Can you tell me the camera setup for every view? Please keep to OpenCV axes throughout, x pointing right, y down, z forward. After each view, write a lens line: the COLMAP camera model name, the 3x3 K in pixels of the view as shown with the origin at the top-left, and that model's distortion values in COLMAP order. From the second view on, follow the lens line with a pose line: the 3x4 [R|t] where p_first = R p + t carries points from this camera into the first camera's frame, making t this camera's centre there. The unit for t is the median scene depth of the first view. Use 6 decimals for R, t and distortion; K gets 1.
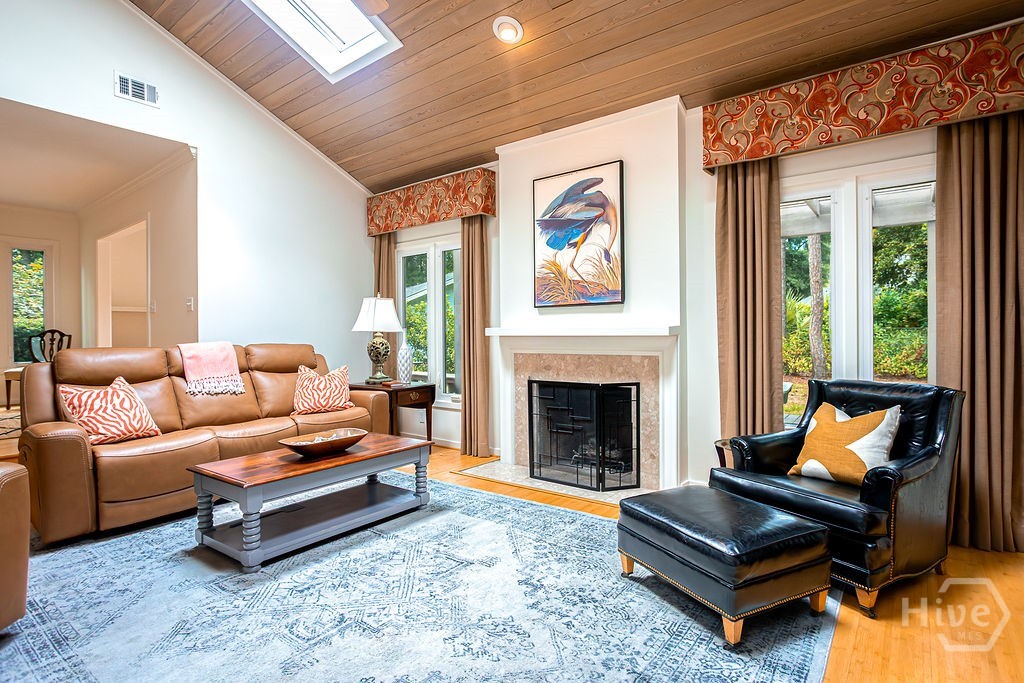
lens RADIAL K [[515.6, 0, 518.6], [0, 515.6, 338.9], [0, 0, 1]] dist [-0.023839, -0.000183]
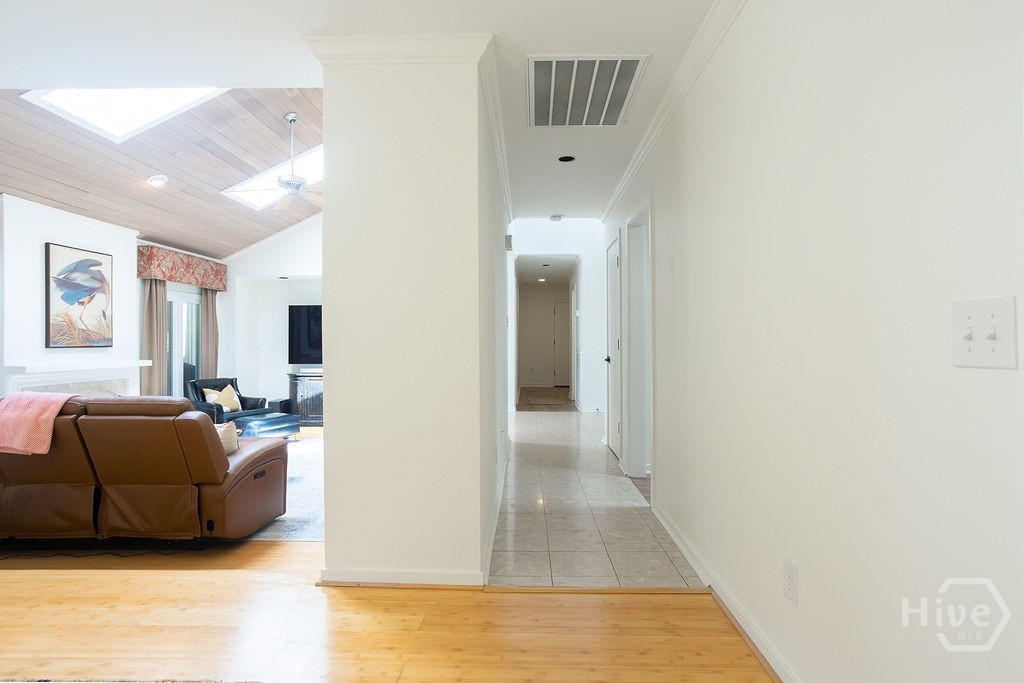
lens RADIAL K [[531.4, 0, 515.9], [0, 531.4, 335.0], [0, 0, 1]] dist [-0.001653, 0.000400]
pose [[-0.580549, 0.018442, 0.814016, -1.727604], [0.013851, 0.999822, -0.012773, -0.063304], [-0.814107, 0.003860, -0.580702, 0.881105]]
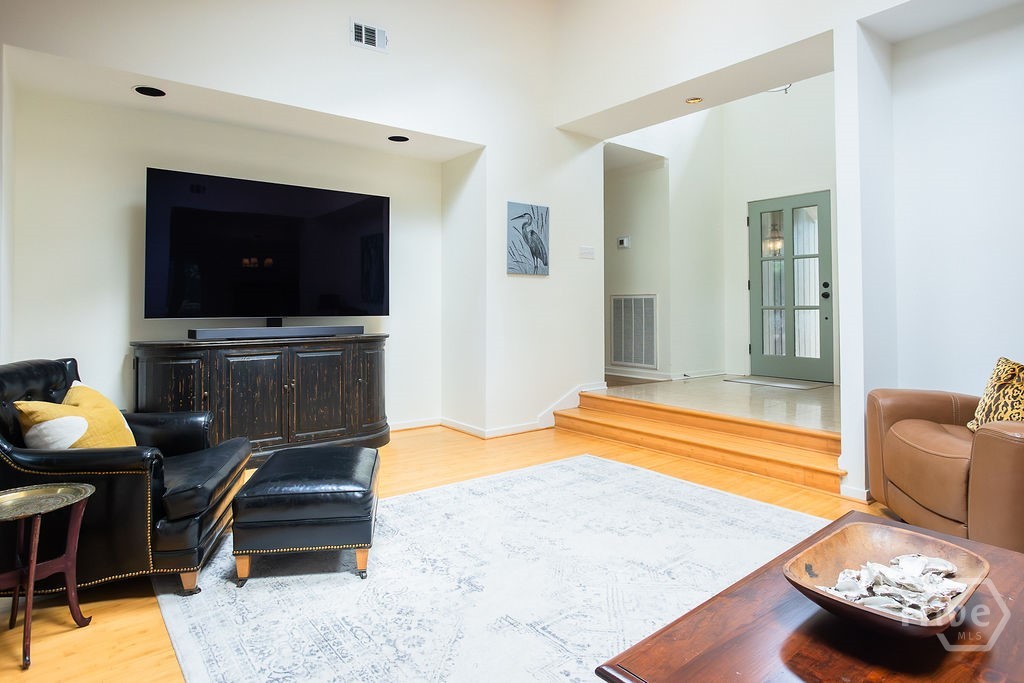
lens RADIAL K [[576.6, 0, 509.7], [0, 576.6, 294.1], [0, 0, 1]] dist [-0.057149, 0.040300]
pose [[-0.968708, 0.013913, 0.247814, -0.161184], [0.009041, 0.999743, -0.020788, 0.002309], [-0.248039, -0.017897, -0.968585, 1.083649]]
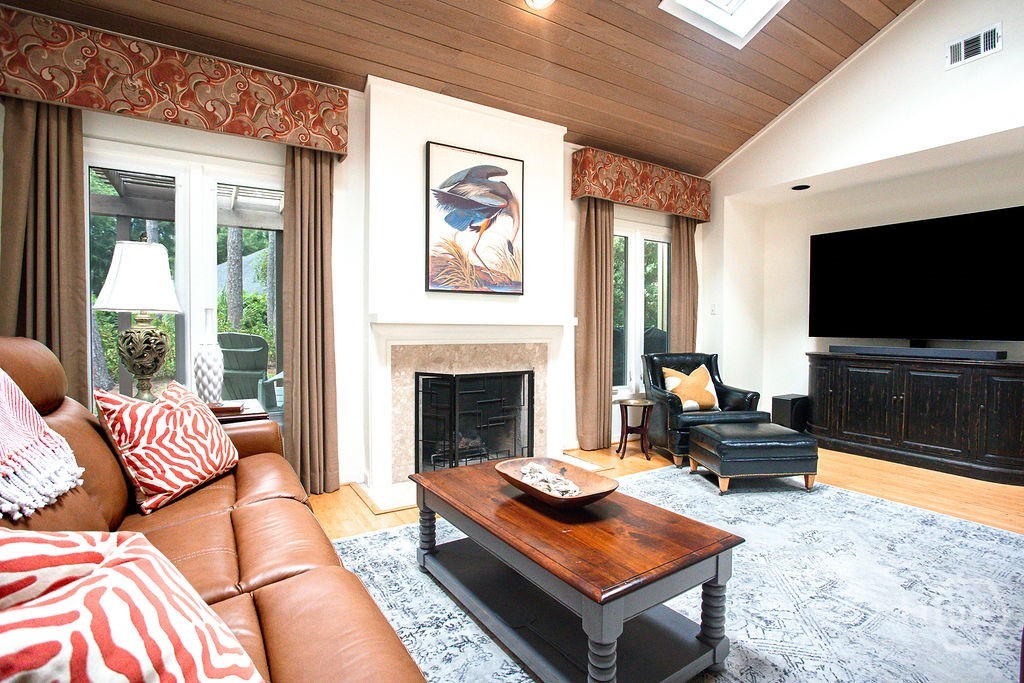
lens RADIAL K [[522.2, 0, 517.0], [0, 522.2, 323.3], [0, 0, 1]] dist [-0.063577, 0.043998]
pose [[0.340200, 0.008876, 0.940311, -0.770509], [-0.005508, 0.999957, -0.007446, -0.001658], [-0.940337, -0.002646, 0.340234, 0.603576]]
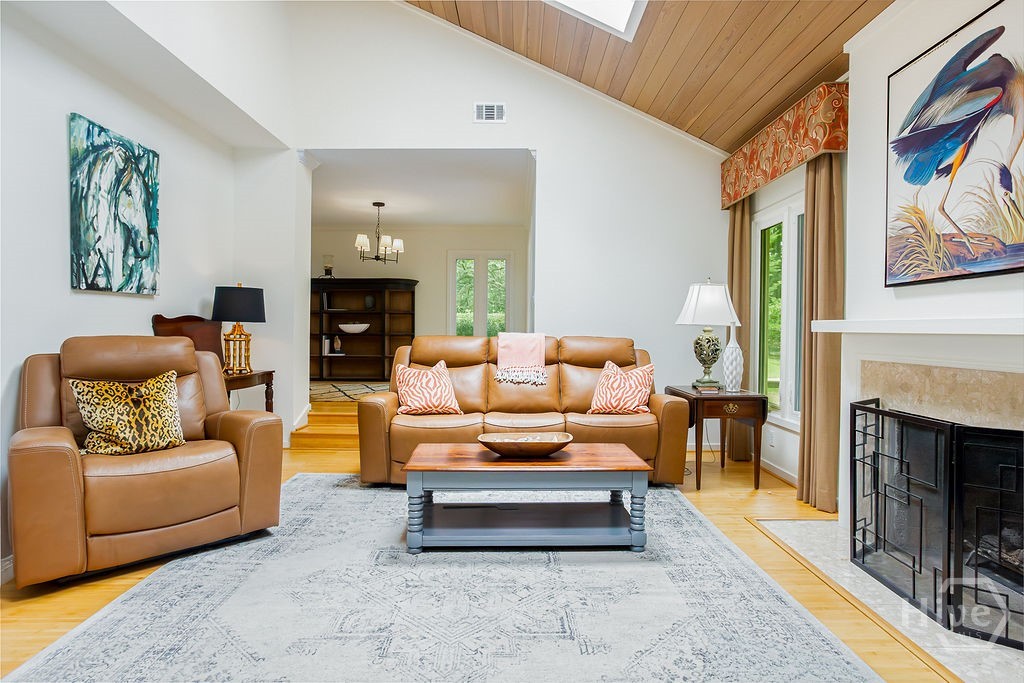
lens RADIAL K [[560.7, 0, 524.8], [0, 560.7, 336.3], [0, 0, 1]] dist [-0.045148, 0.037607]
pose [[0.625829, 0.022466, -0.779637, 0.292327], [-0.020580, 0.999713, 0.012287, -0.001694], [0.779689, 0.008355, 0.626111, 0.274403]]
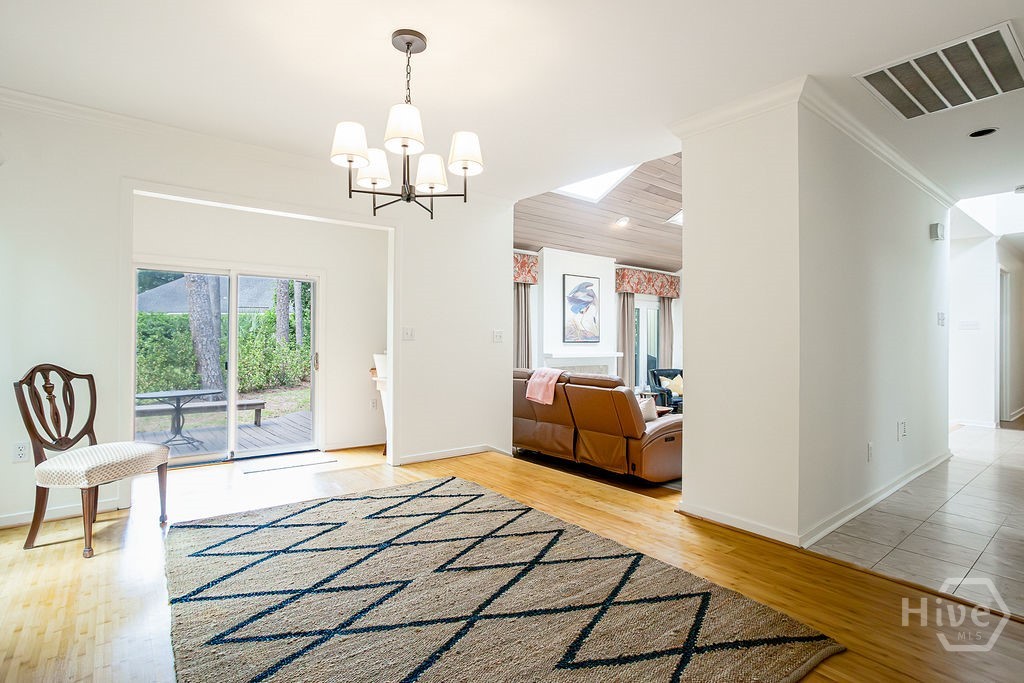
lens RADIAL K [[515.6, 0, 518.6], [0, 515.6, 338.9], [0, 0, 1]] dist [-0.023839, -0.000183]
pose [[0.228396, 0.009528, 0.973522, -1.941826], [-0.001208, 0.999954, -0.009503, -0.058254], [-0.973568, 0.000995, 0.228397, 0.779370]]
